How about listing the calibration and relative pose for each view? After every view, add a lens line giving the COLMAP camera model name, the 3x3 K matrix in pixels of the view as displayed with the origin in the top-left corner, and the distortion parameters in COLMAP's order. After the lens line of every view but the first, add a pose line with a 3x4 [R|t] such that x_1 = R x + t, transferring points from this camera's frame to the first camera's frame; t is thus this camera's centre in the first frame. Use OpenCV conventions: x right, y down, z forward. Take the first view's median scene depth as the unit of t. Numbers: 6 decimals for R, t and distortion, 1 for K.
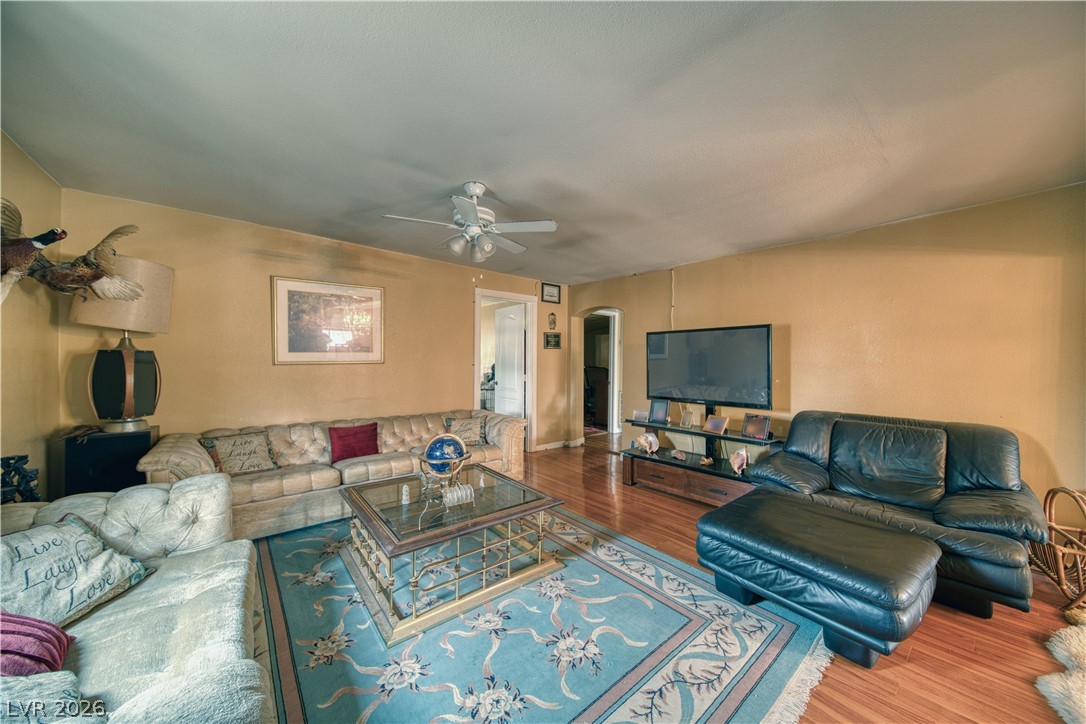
lens RADIAL K [[379.9, 0, 538.0], [0, 379.9, 359.1], [0, 0, 1]] dist [-0.000767, -0.001630]
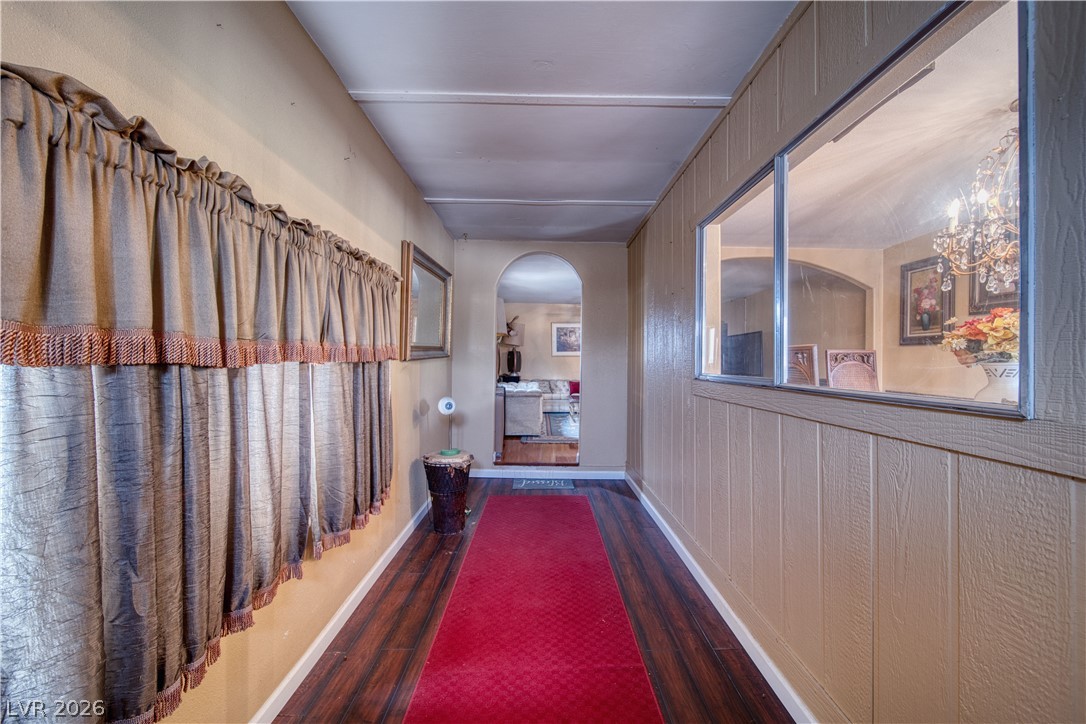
lens RADIAL K [[379.9, 0, 543.9], [0, 379.9, 360.8], [0, 0, 1]] dist [-0.000767, -0.001630]
pose [[0.783082, 0.002320, -0.621914, 0.920848], [-0.003767, 0.999992, -0.001012, 0.049238], [0.621907, 0.003135, 0.783085, -1.123800]]
